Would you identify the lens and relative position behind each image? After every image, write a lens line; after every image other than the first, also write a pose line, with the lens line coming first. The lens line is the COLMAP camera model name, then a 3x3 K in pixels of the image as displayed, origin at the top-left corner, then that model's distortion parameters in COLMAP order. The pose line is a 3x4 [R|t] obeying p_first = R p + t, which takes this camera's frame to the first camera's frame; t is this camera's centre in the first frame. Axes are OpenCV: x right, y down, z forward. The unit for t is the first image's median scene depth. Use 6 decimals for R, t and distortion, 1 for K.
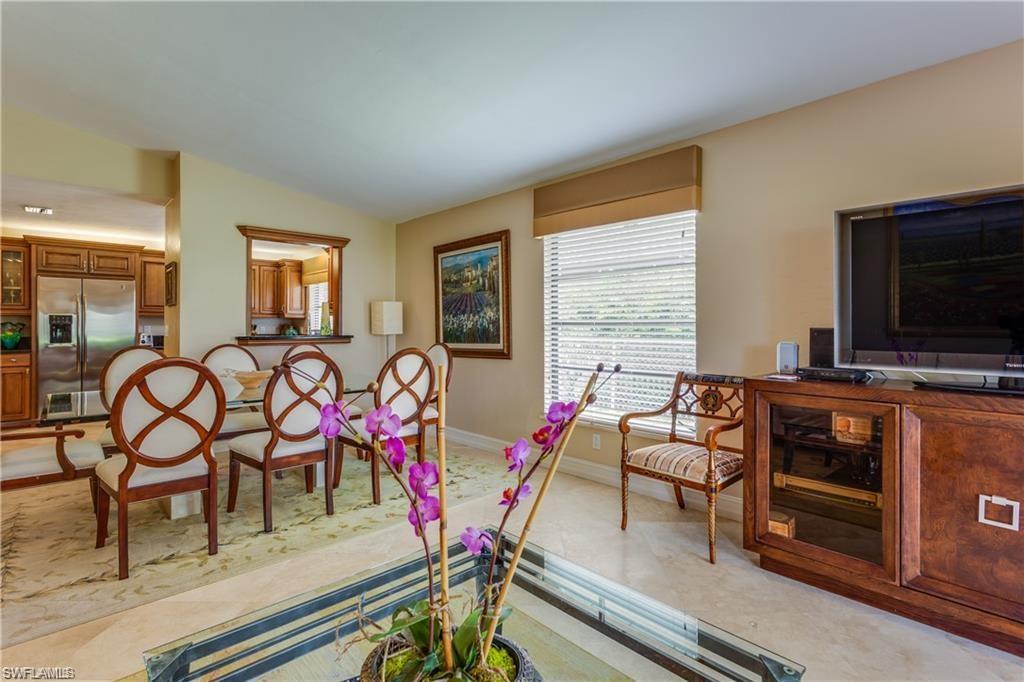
lens RADIAL K [[485.7, 0, 504.4], [0, 485.7, 325.1], [0, 0, 1]] dist [0.002515, 0.000272]
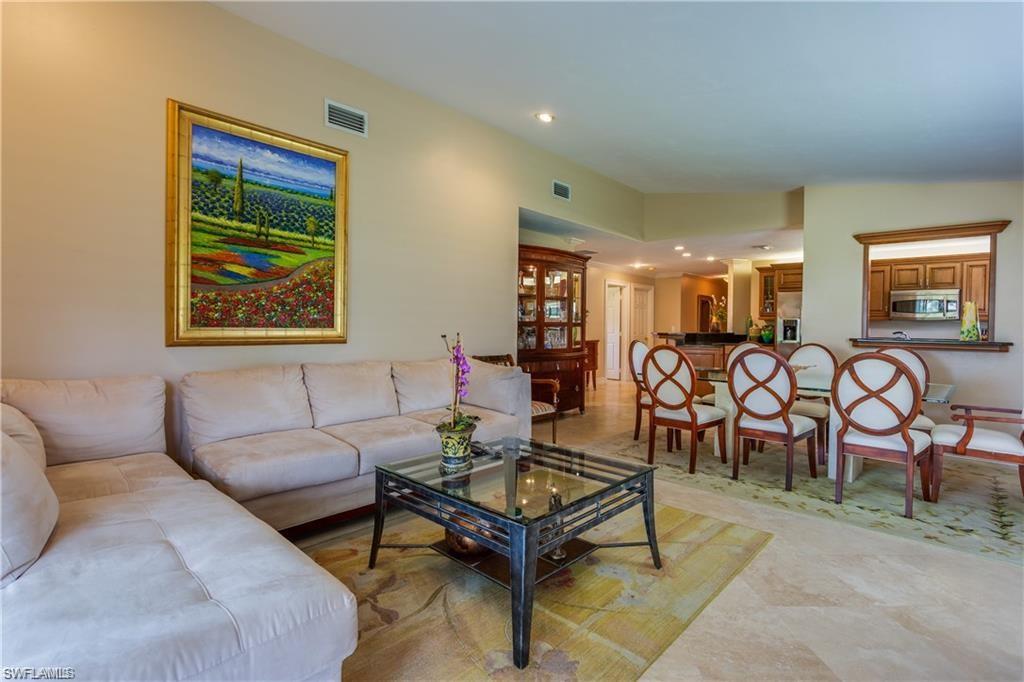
lens RADIAL K [[488.3, 0, 511.6], [0, 488.3, 329.0], [0, 0, 1]] dist [-0.000110, -0.000132]
pose [[0.070380, 0.009606, -0.997474, 0.675199], [-0.009496, 0.999915, 0.008960, 0.000707], [0.997475, 0.008841, 0.070465, 0.232517]]
